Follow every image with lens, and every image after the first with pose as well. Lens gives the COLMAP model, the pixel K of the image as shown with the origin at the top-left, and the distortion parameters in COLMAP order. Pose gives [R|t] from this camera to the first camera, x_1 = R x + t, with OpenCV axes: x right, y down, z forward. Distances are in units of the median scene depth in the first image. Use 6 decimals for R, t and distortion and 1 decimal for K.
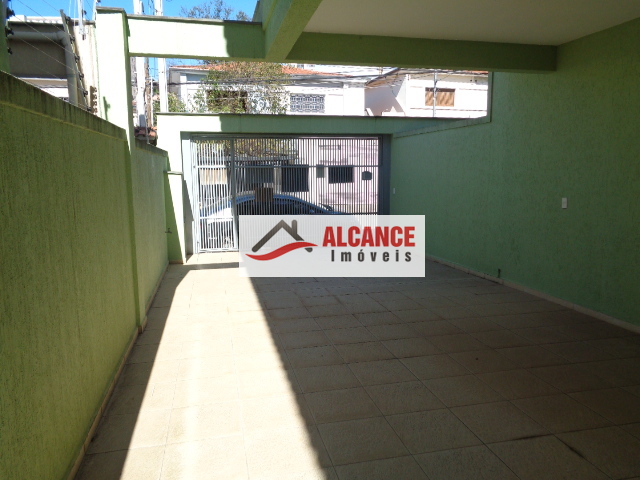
lens RADIAL K [[473.7, 0, 320.0], [0, 473.7, 240.0], [0, 0, 1]] dist [-0.003551, 0.005956]
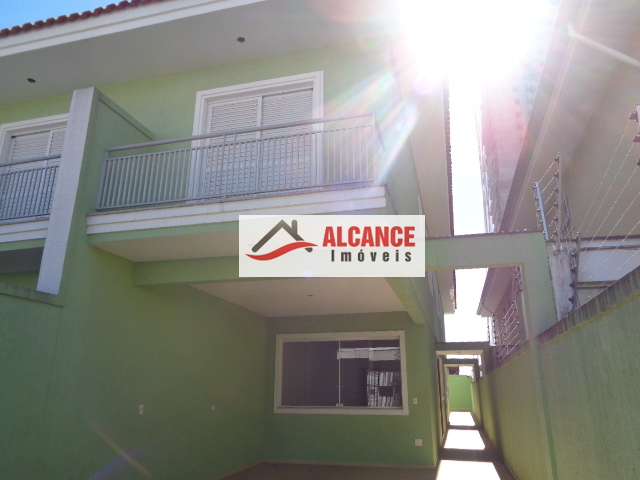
lens RADIAL K [[473.7, 0, 320.0], [0, 473.7, 240.0], [0, 0, 1]] dist [-0.003551, 0.005956]
pose [[-0.878067, 0.148751, 0.454831, -0.412835], [0.074963, 0.981483, -0.176271, -0.240453], [-0.472630, -0.120682, -0.872959, 1.815076]]
